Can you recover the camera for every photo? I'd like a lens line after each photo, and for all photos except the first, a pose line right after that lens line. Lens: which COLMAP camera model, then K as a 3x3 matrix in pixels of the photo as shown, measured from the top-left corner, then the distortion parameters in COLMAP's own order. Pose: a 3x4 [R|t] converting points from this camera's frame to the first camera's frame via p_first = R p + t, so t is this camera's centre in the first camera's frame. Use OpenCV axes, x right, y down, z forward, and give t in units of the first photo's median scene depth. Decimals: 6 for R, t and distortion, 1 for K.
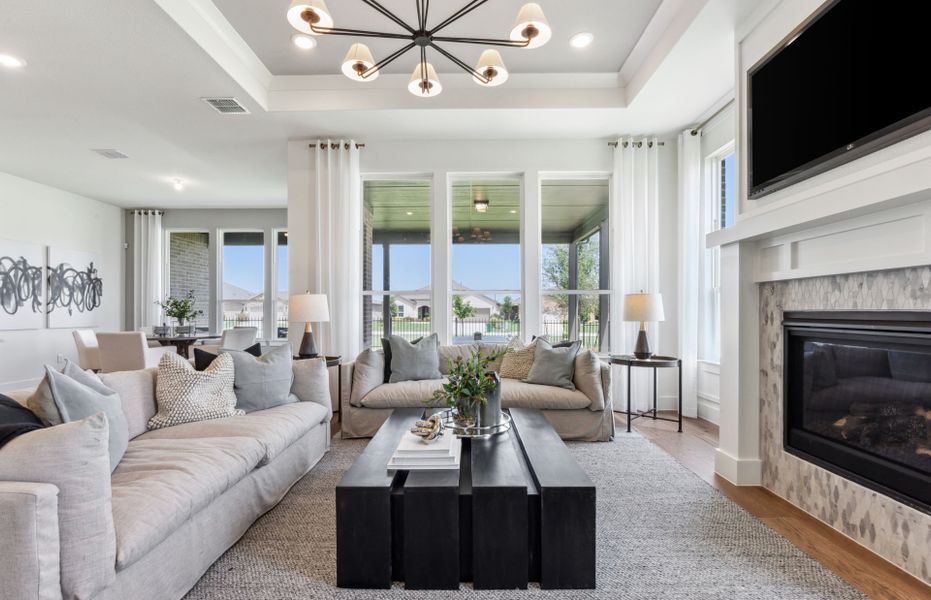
lens RADIAL K [[428.7, 0, 467.1], [0, 428.7, 311.1], [0, 0, 1]] dist [-0.000462, 0.000774]
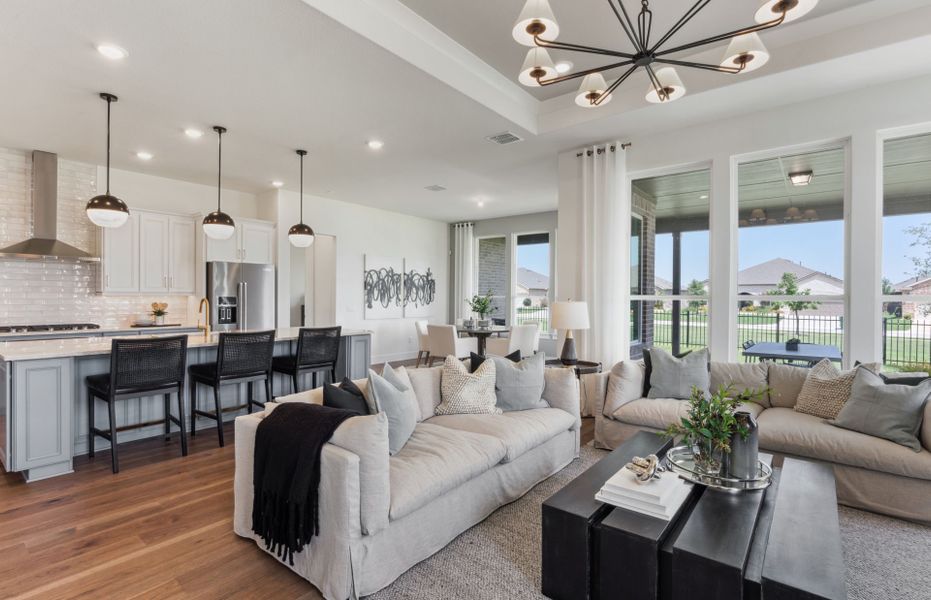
lens RADIAL K [[445.9, 0, 465.5], [0, 445.9, 300.0], [0, 0, 1]] dist [-0.002613, 0.000084]
pose [[0.787614, 0.011684, -0.616059, 0.086568], [-0.007023, 0.999925, 0.009986, -0.045750], [0.616129, -0.003539, 0.787637, -0.012341]]
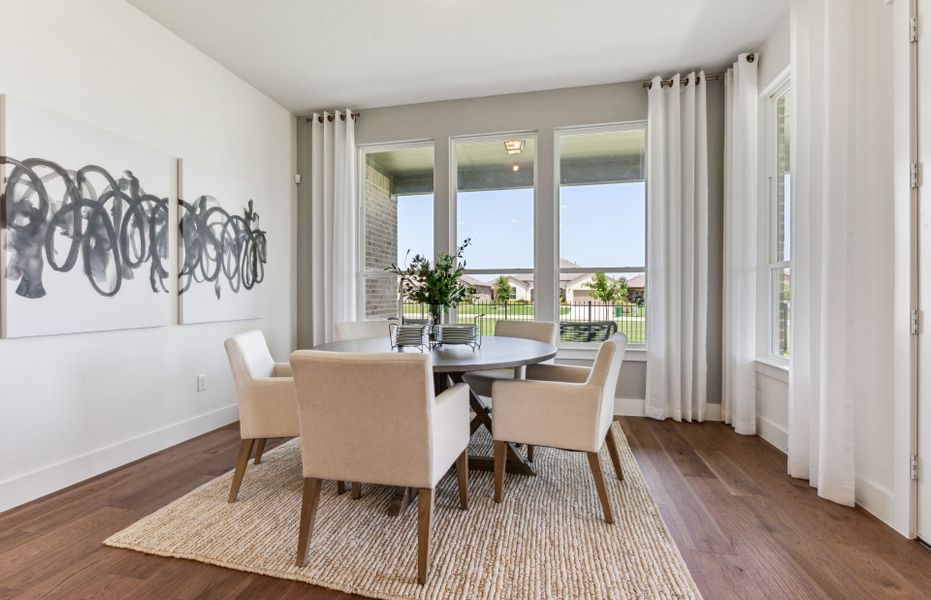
lens RADIAL K [[419.9, 0, 465.9], [0, 419.9, 294.9], [0, 0, 1]] dist [-0.000199, 0.000158]
pose [[0.978805, 0.000879, -0.204795, -0.779440], [-0.000128, 0.999993, 0.003681, 0.006324], [0.204797, -0.003577, 0.978798, 0.833300]]
